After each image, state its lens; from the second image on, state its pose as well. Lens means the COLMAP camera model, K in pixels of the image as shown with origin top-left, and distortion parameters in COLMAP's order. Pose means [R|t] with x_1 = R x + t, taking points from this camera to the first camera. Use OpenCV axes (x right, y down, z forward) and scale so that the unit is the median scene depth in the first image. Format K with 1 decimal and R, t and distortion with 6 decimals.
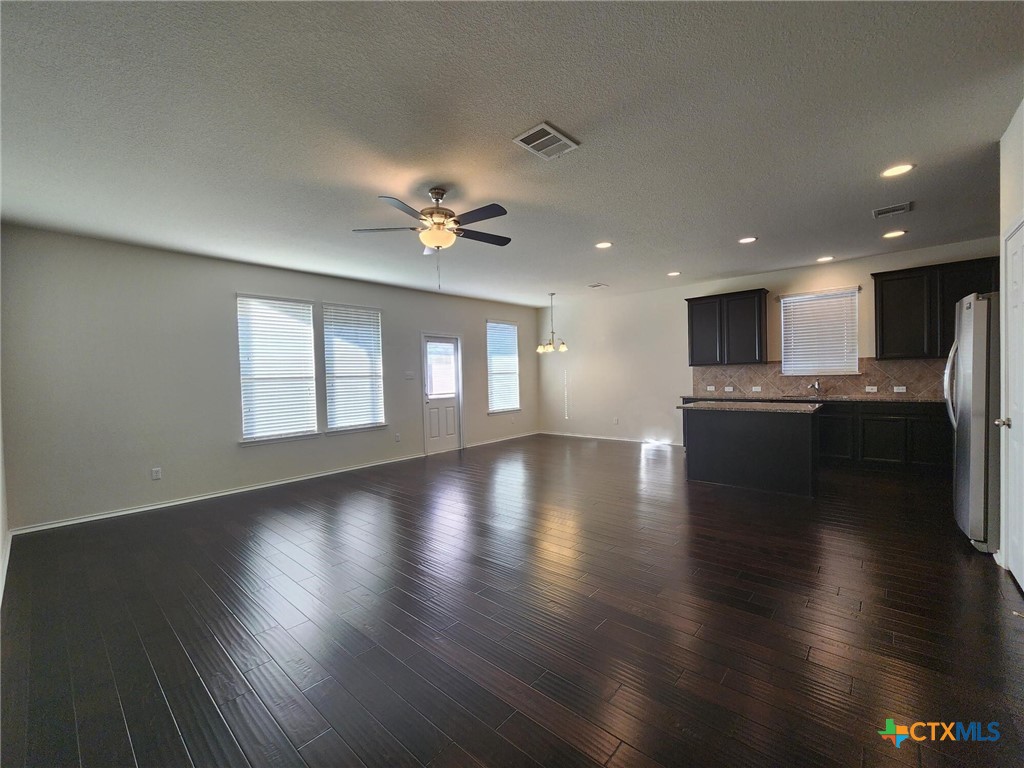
lens RADIAL K [[422.3, 0, 512.0], [0, 422.3, 387.1], [0, 0, 1]] dist [-0.000605, 0.000586]
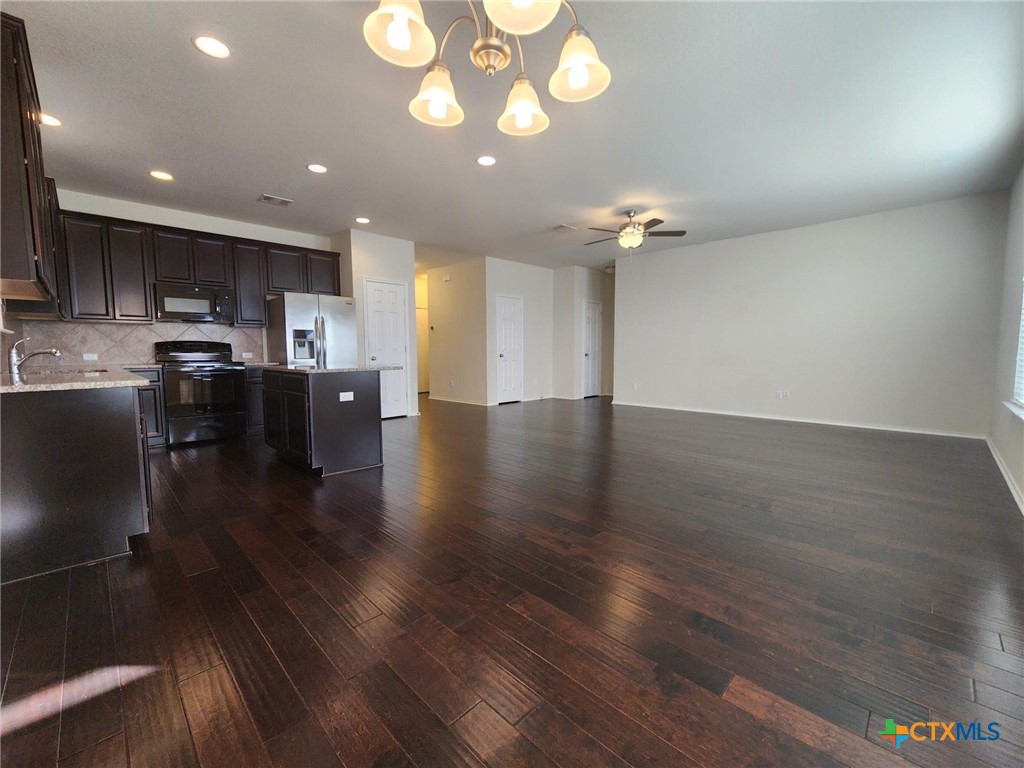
lens RADIAL K [[422.3, 0, 514.4], [0, 422.3, 384.8], [0, 0, 1]] dist [-0.000605, 0.000586]
pose [[-0.997942, 0.026753, 0.058283, 0.087409], [0.032911, 0.993670, 0.107408, 0.000487], [-0.055041, 0.109105, -0.992505, 1.349305]]
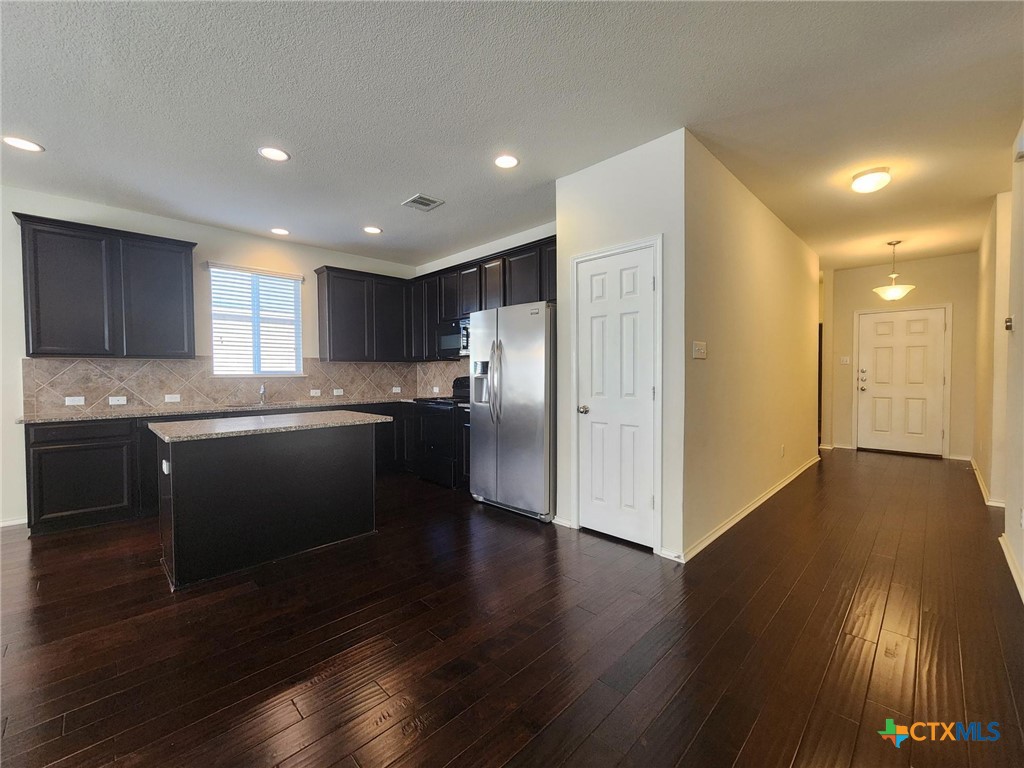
lens RADIAL K [[422.3, 0, 514.3], [0, 422.3, 383.8], [0, 0, 1]] dist [-0.000605, 0.000586]
pose [[0.043362, -0.000195, 0.999059, -0.031805], [0.032896, 0.999458, -0.001233, 0.000425], [-0.998518, 0.032918, 0.043345, 0.461299]]
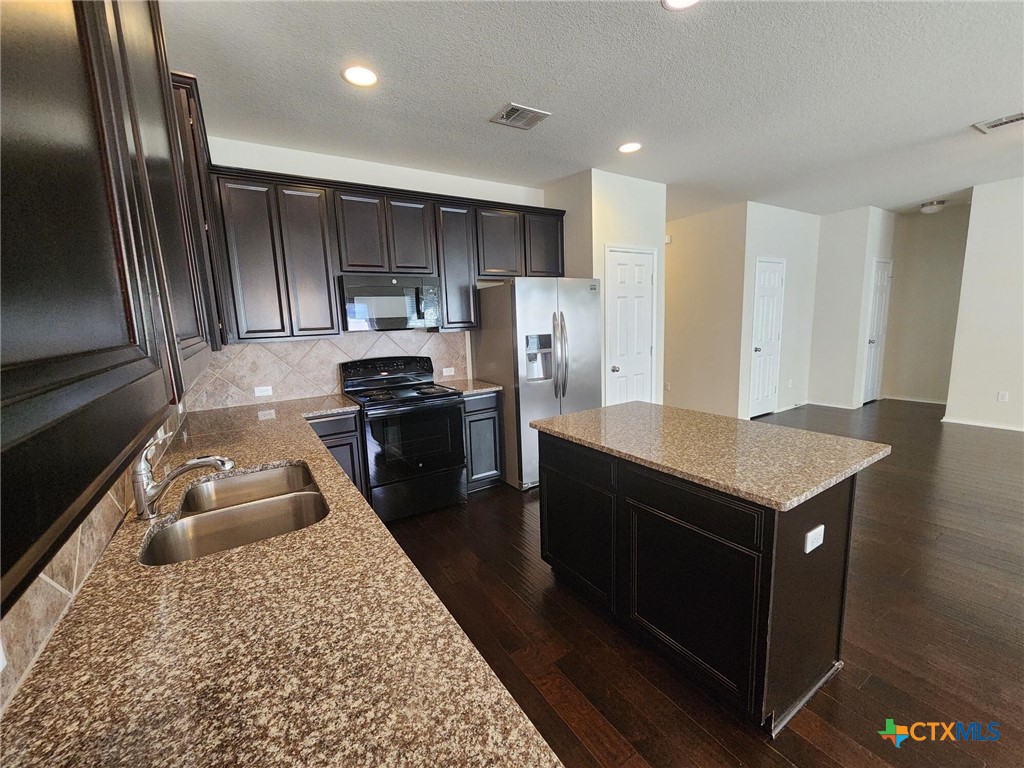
lens RADIAL K [[422.3, 0, 516.3], [0, 422.3, 382.8], [0, 0, 1]] dist [-0.000605, 0.000586]
pose [[-0.961161, 0.022905, 0.275038, 0.435005], [0.071171, 0.983415, 0.166820, -0.064140], [-0.266655, 0.179915, -0.946850, 1.050986]]
